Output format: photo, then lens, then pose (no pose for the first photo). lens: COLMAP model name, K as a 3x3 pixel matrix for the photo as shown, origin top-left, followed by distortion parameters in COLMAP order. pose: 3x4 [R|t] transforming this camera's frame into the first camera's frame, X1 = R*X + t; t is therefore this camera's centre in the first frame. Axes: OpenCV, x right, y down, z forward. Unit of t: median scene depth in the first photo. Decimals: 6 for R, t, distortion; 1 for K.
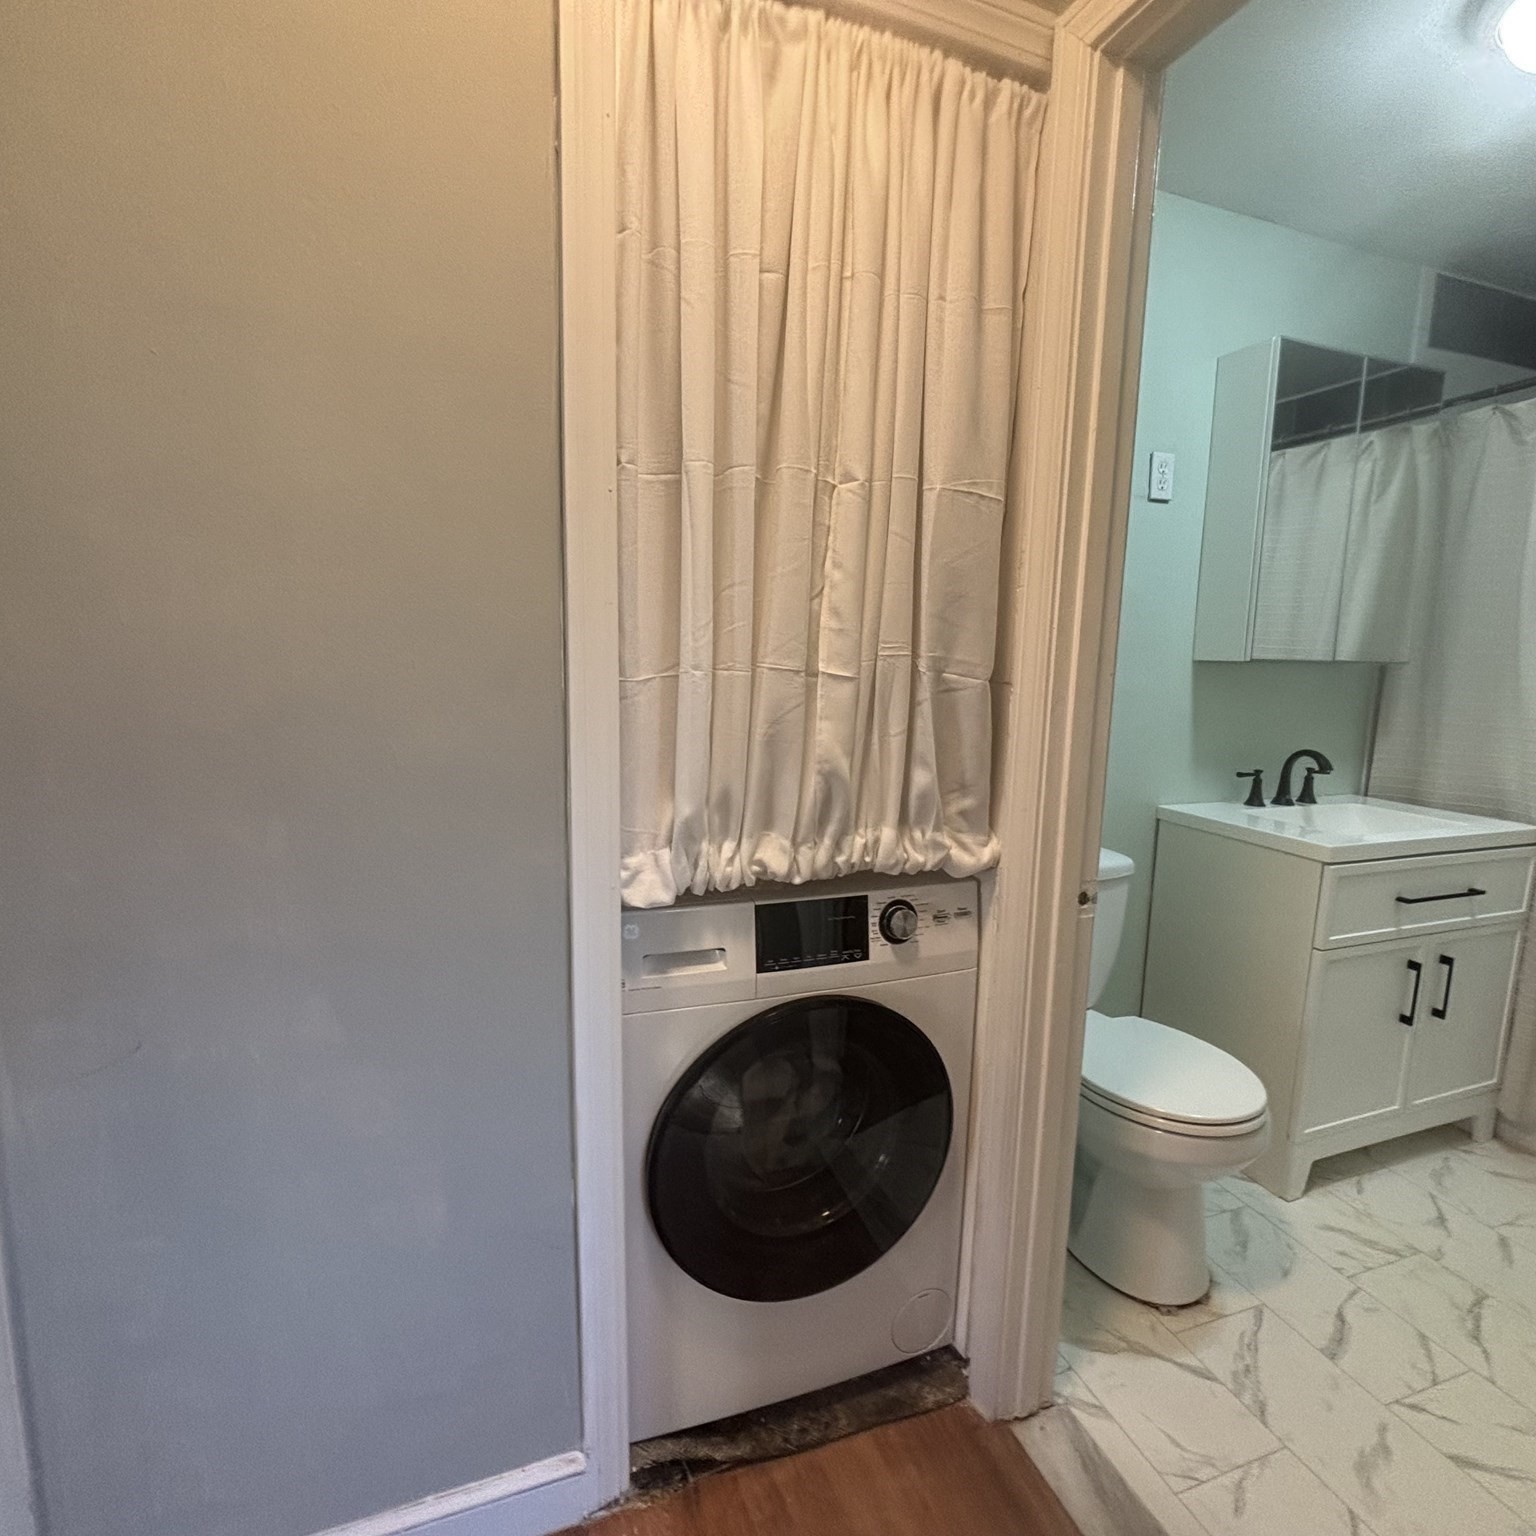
lens RADIAL K [[844.8, 0, 785.1], [0, 844.8, 775.8], [0, 0, 1]] dist [-0.014154, 0.012579]
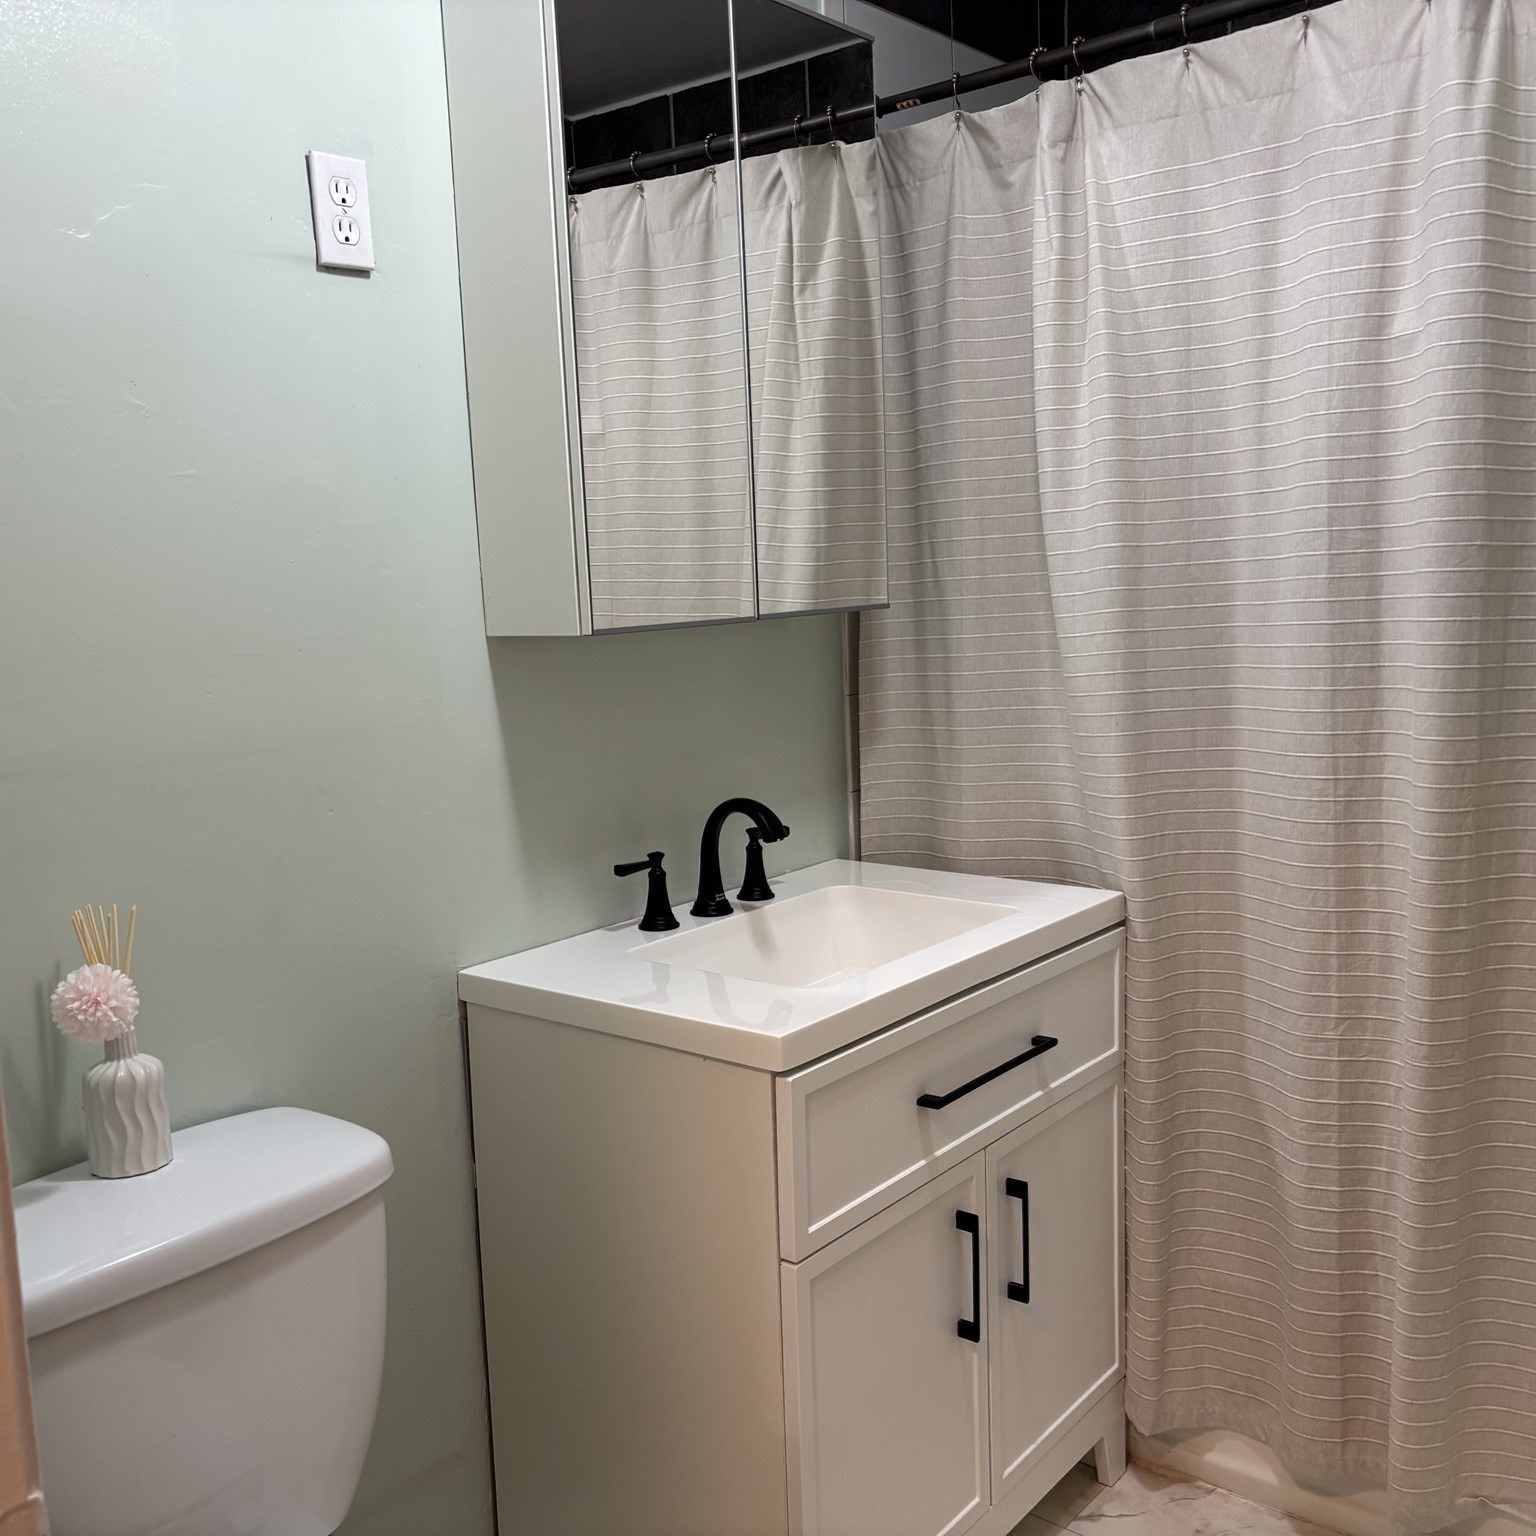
lens RADIAL K [[1562.6, 0, 768.0], [0, 1562.6, 813.5], [0, 0, 1]] dist [0.019909, 0.008646]
pose [[0.860514, -0.139146, 0.490055, 0.191322], [0.135389, 0.989845, 0.043319, -0.059047], [-0.491106, 0.029071, 0.870615, 0.206837]]
